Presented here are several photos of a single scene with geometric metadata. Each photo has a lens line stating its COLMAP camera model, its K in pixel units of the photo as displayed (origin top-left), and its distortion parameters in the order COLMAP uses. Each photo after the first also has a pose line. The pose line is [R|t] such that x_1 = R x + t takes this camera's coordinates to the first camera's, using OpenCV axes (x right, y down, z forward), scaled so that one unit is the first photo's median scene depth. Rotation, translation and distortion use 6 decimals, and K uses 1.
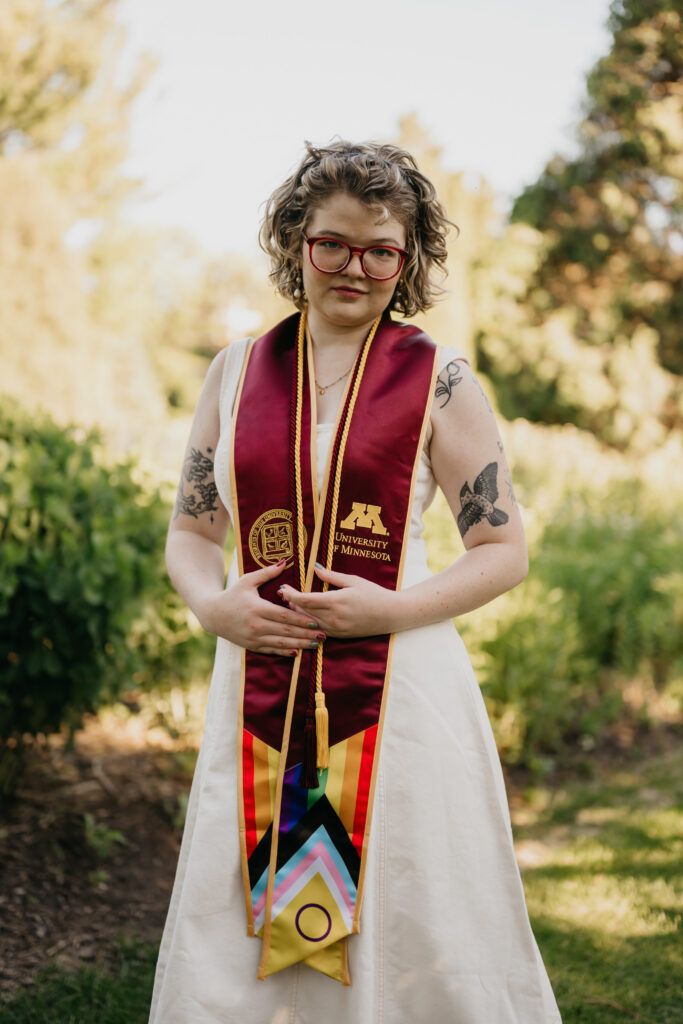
lens RADIAL K [[1353.7, 0, 342.7], [0, 1353.7, 589.2], [0, 0, 1]] dist [-0.086162, -0.034292]
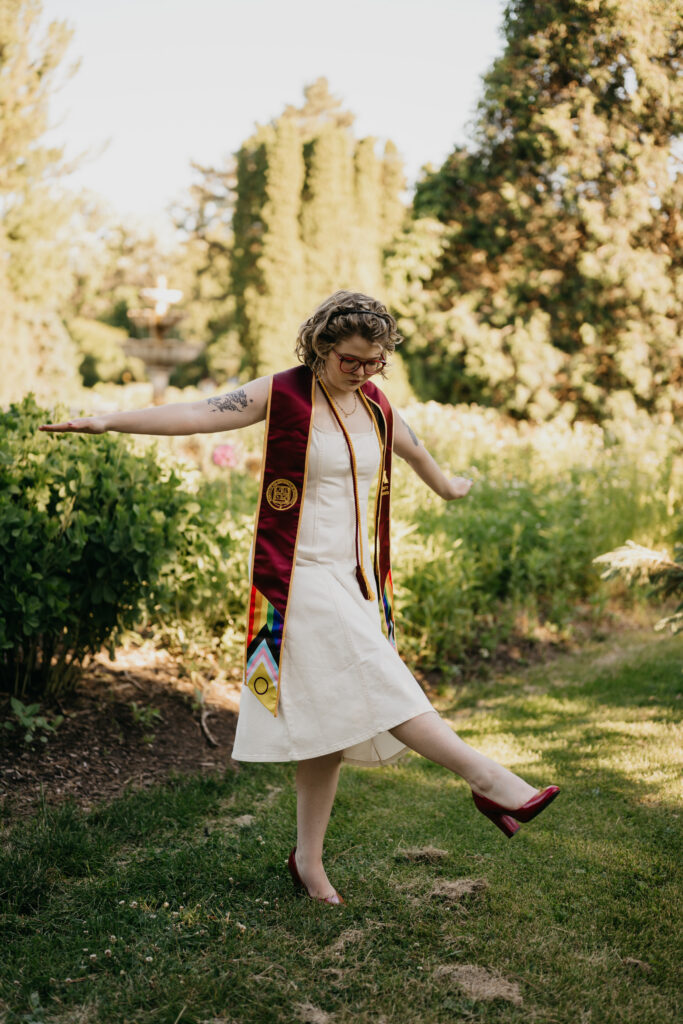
lens RADIAL K [[1372.0, 0, 341.5], [0, 1372.0, 494.6], [0, 0, 1]] dist [0.020839, -0.045903]
pose [[0.997922, -0.020647, 0.061032, -0.037594], [0.023180, 0.998886, -0.041100, 0.009884], [-0.060116, 0.042430, 0.997289, -0.338896]]
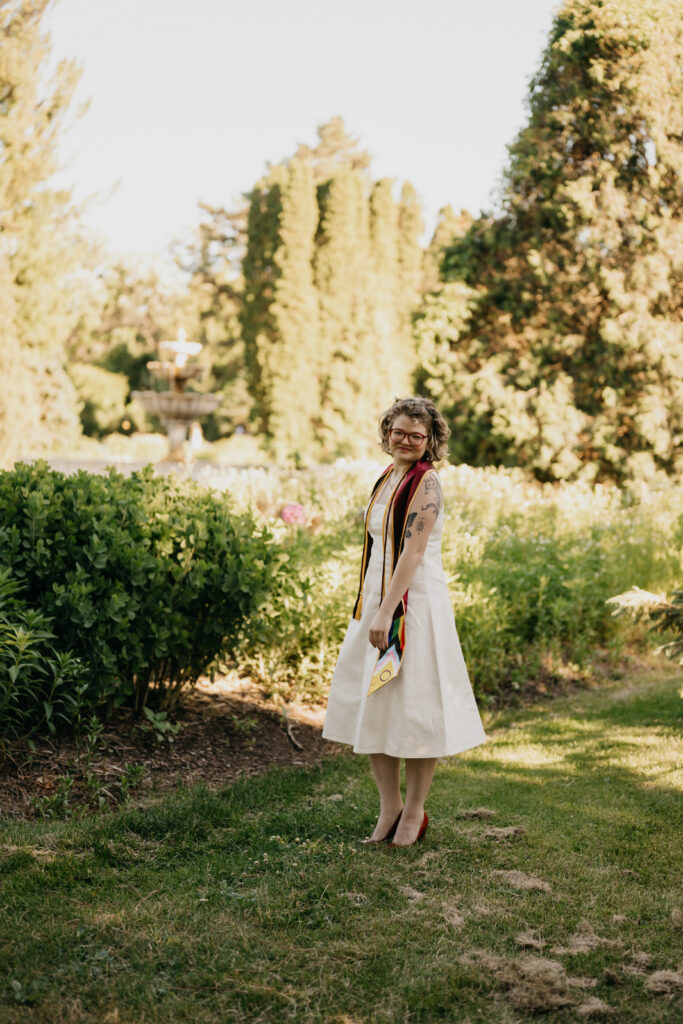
lens RADIAL K [[1487.8, 0, 361.0], [0, 1487.8, 479.5], [0, 0, 1]] dist [0.016331, 0.059725]
pose [[0.997489, -0.010799, 0.069987, -0.110370], [0.017027, 0.995885, -0.089015, 0.027001], [-0.068738, 0.089983, 0.993568, -0.691050]]
